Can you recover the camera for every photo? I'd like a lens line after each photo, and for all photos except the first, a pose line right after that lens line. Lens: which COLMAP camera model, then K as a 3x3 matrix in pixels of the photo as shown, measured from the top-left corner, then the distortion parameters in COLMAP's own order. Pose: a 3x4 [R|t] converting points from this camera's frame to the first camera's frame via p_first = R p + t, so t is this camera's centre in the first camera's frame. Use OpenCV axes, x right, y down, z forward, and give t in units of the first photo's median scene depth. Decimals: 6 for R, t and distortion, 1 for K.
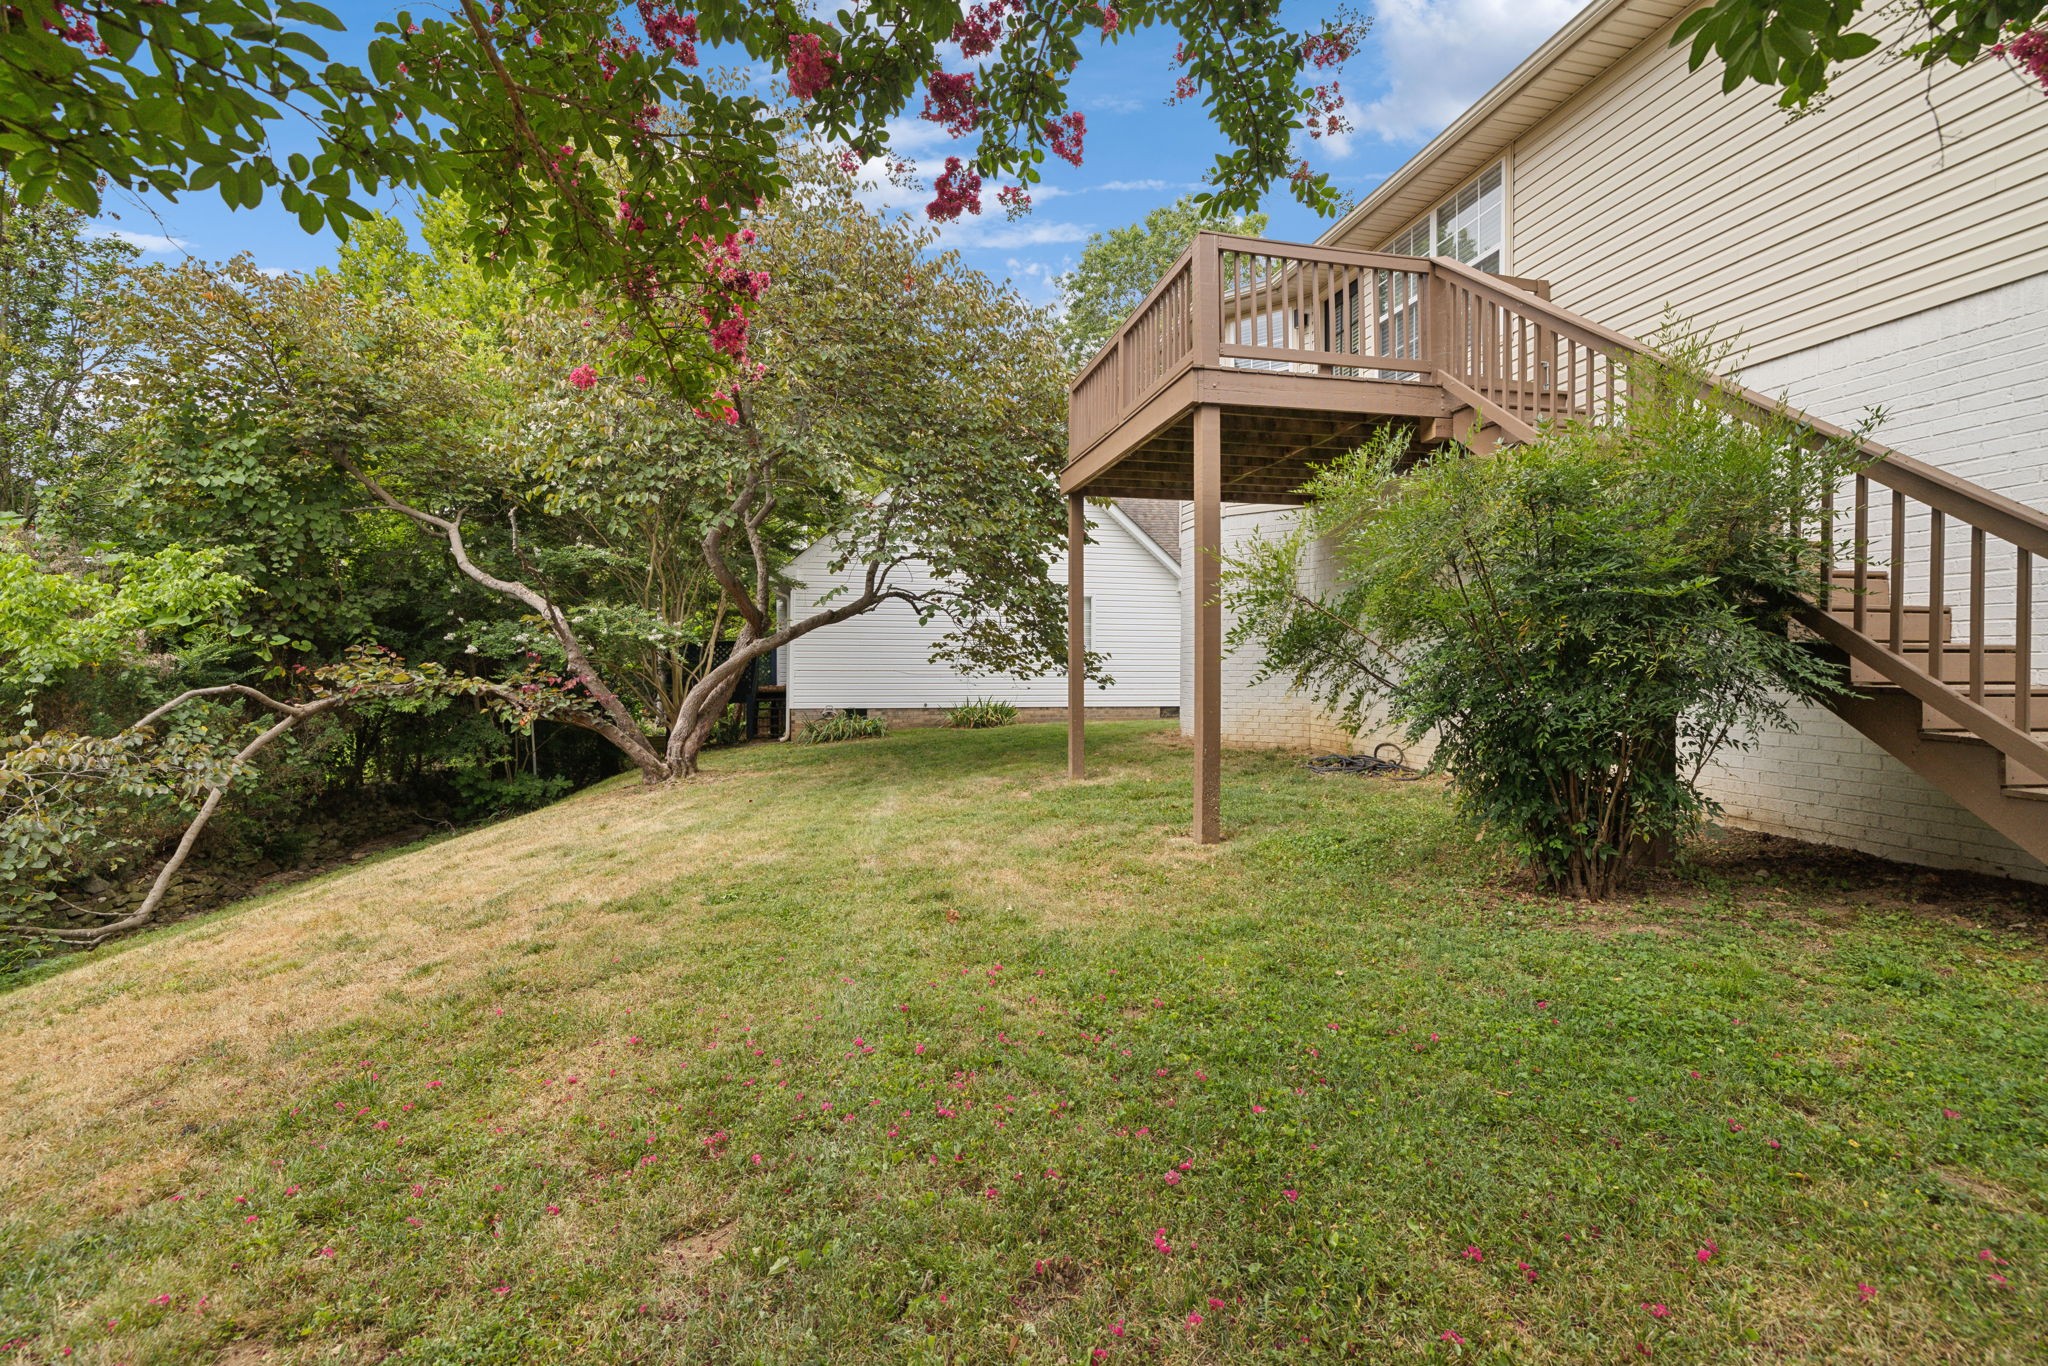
lens RADIAL K [[866.7, 0, 1020.2], [0, 866.7, 689.1], [0, 0, 1]] dist [-0.002156, 0.000257]
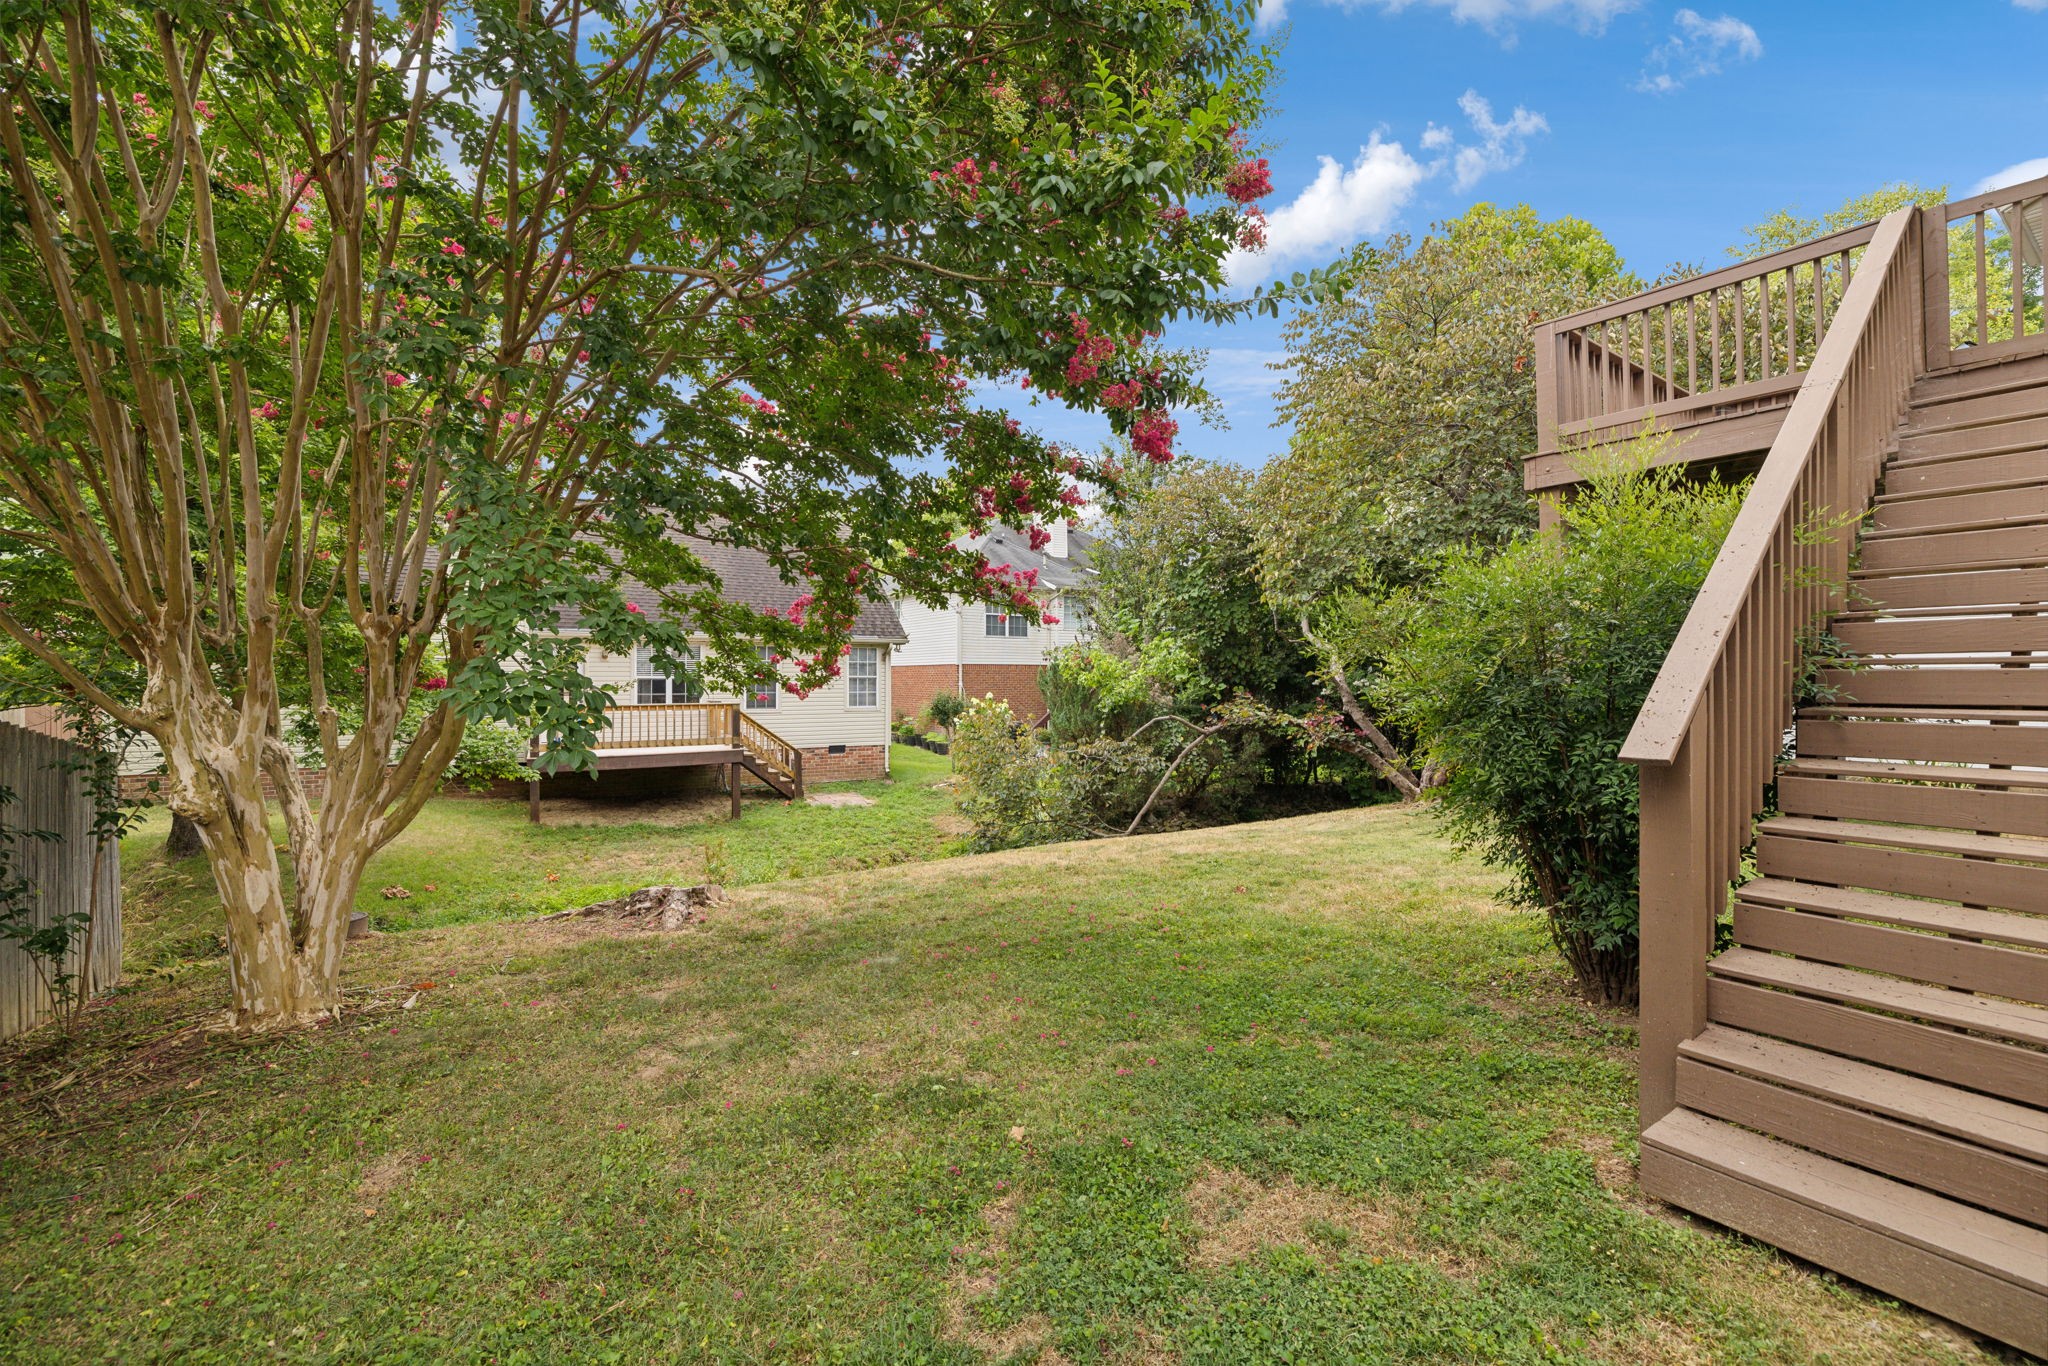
lens RADIAL K [[886.3, 0, 1019.8], [0, 886.3, 679.1], [0, 0, 1]] dist [0.003508, -0.000054]
pose [[0.385771, -0.005429, -0.922579, 0.592468], [-0.024690, 0.999564, -0.016206, -0.037954], [0.922264, 0.029031, 0.385468, 0.006191]]
